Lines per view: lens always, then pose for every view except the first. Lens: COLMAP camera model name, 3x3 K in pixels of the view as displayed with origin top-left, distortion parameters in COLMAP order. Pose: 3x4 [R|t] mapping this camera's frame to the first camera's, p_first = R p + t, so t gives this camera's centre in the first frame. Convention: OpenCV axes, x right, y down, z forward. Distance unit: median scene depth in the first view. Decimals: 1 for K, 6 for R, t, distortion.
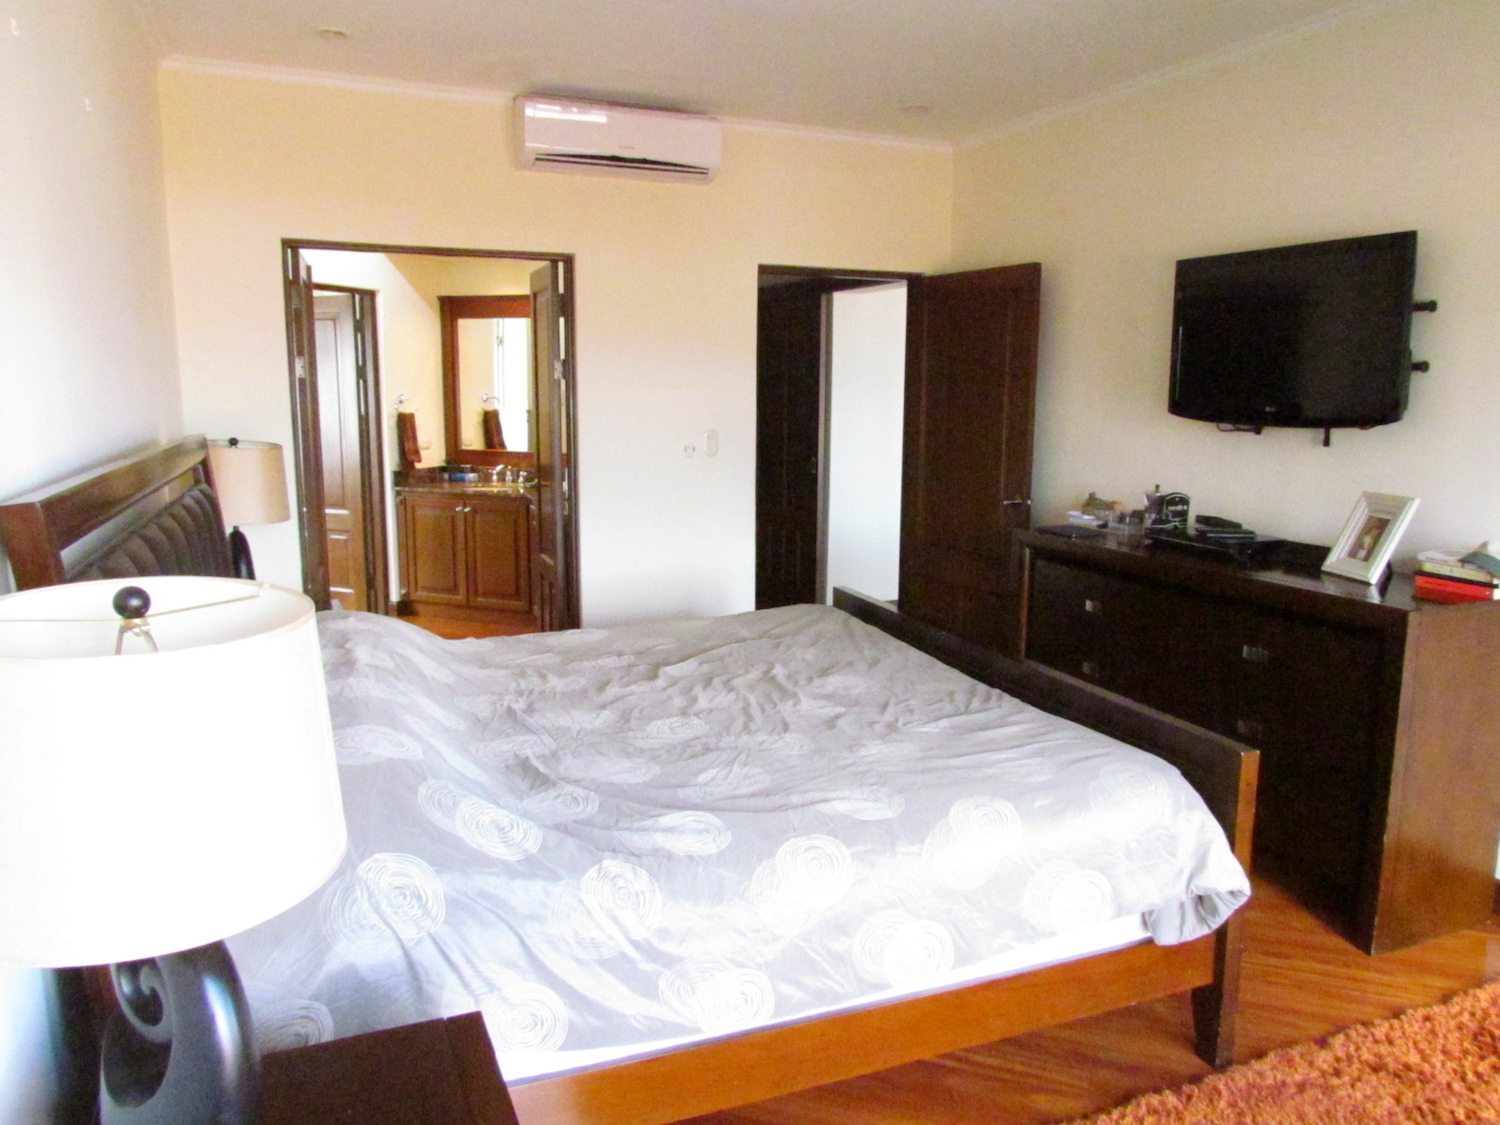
lens RADIAL K [[1067.0, 0, 750.0], [0, 1067.0, 562.5], [0, 0, 1]] dist [-0.019837, 0.000466]
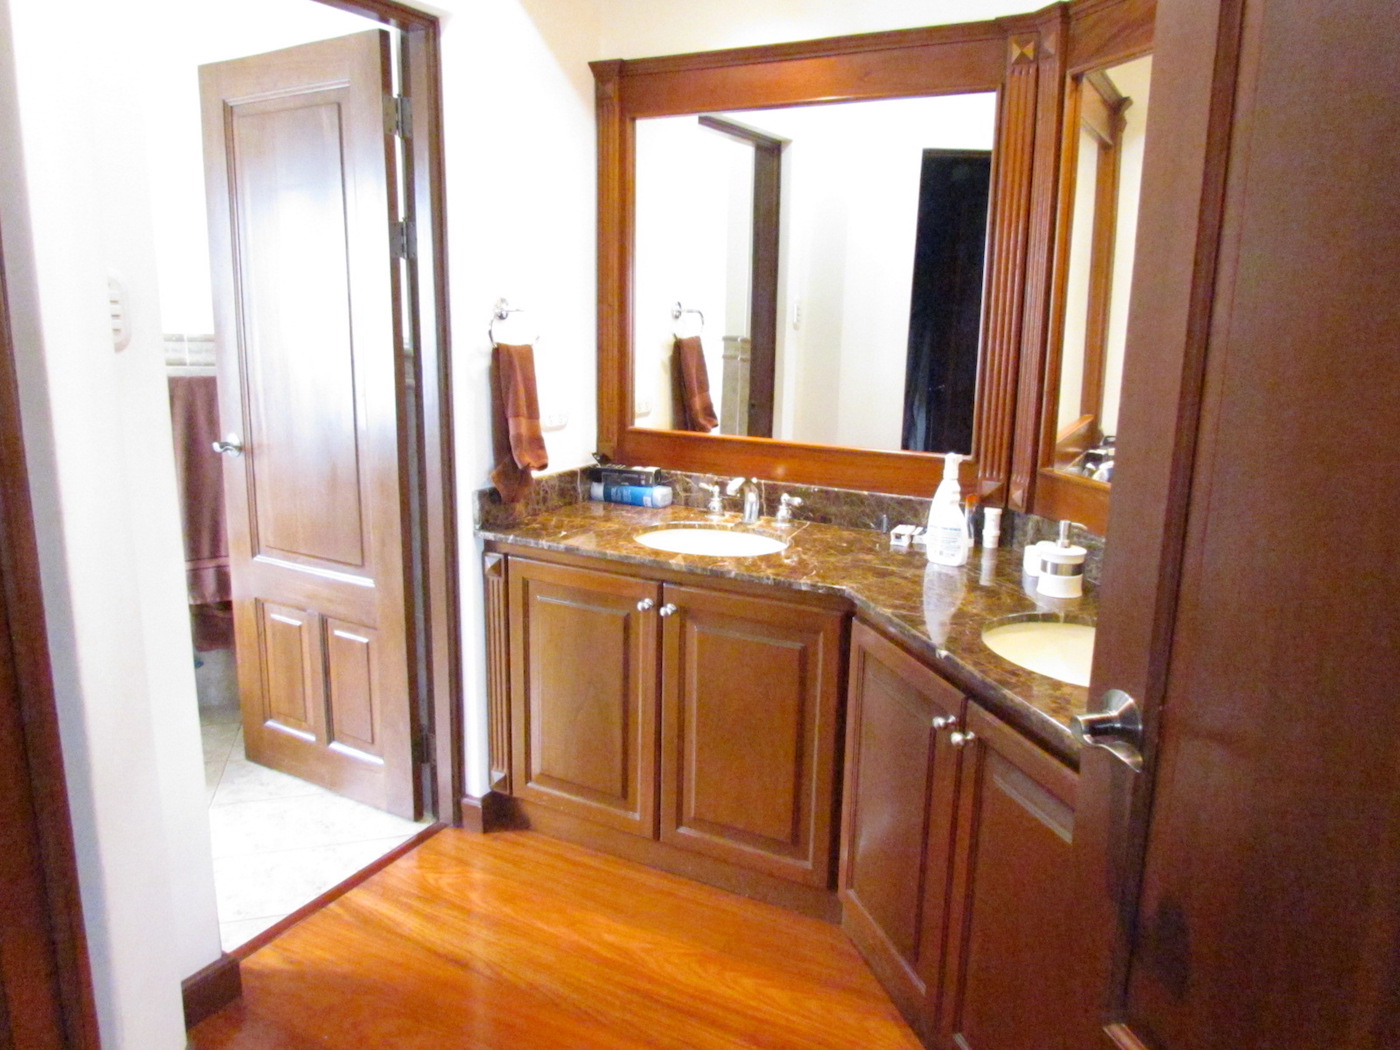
lens RADIAL K [[995.9, 0, 700.0], [0, 995.9, 525.0], [0, 0, 1]] dist [-0.019837, 0.000466]
pose [[0.992987, 0.035200, -0.112864, -0.206383], [-0.029541, 0.998240, 0.051420, -0.093106], [0.114475, -0.047725, 0.992279, 0.627486]]
